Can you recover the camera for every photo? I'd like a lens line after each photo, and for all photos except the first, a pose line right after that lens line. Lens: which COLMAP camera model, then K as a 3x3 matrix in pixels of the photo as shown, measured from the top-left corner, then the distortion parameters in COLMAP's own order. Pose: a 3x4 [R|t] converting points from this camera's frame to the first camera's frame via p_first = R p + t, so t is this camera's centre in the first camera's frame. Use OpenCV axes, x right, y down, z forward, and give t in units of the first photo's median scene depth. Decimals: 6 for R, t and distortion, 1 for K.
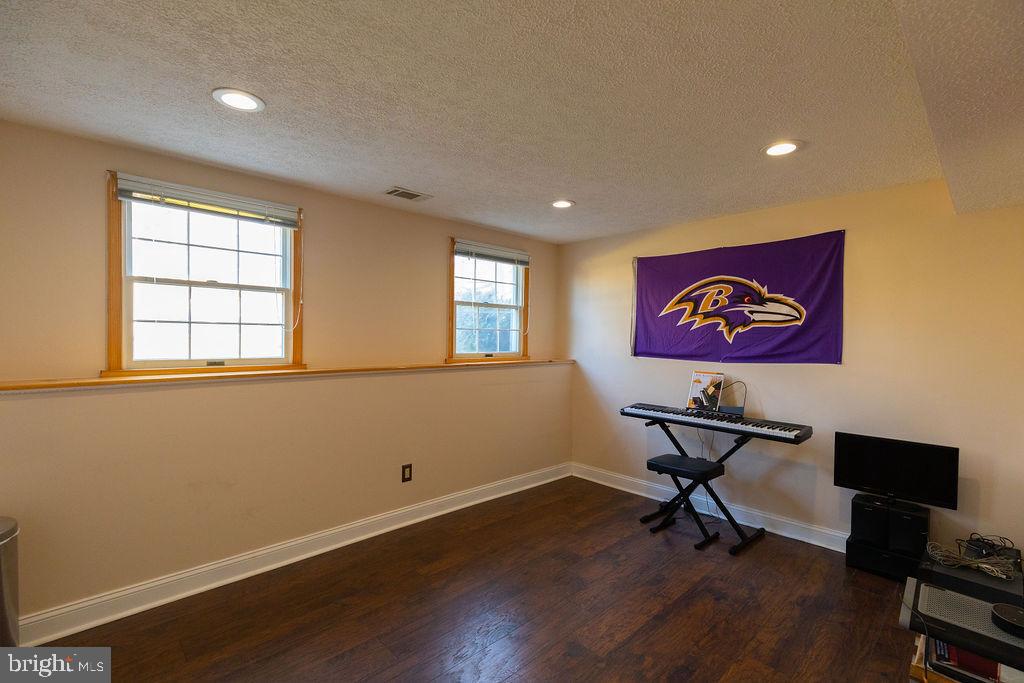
lens RADIAL K [[459.3, 0, 512.3], [0, 459.3, 341.4], [0, 0, 1]] dist [0.009077, -0.000578]
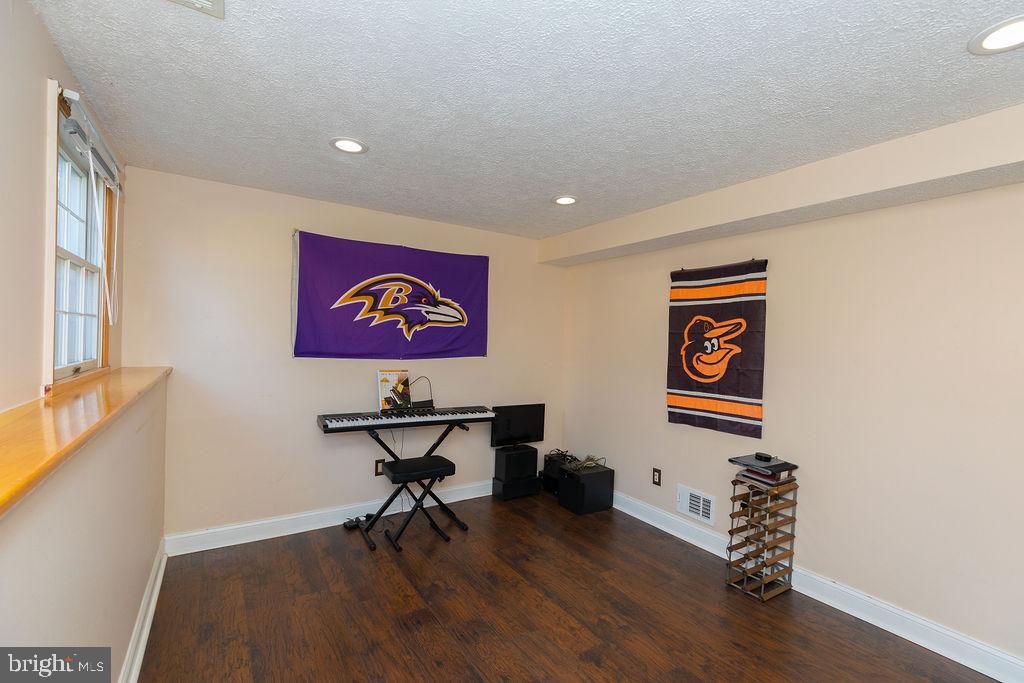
lens RADIAL K [[459.3, 0, 512.1], [0, 459.3, 343.0], [0, 0, 1]] dist [0.009077, -0.000578]
pose [[0.190214, -0.014615, 0.981634, -0.499280], [-0.015756, 0.999715, 0.017937, -0.013252], [-0.981616, -0.018878, 0.189930, 0.576262]]
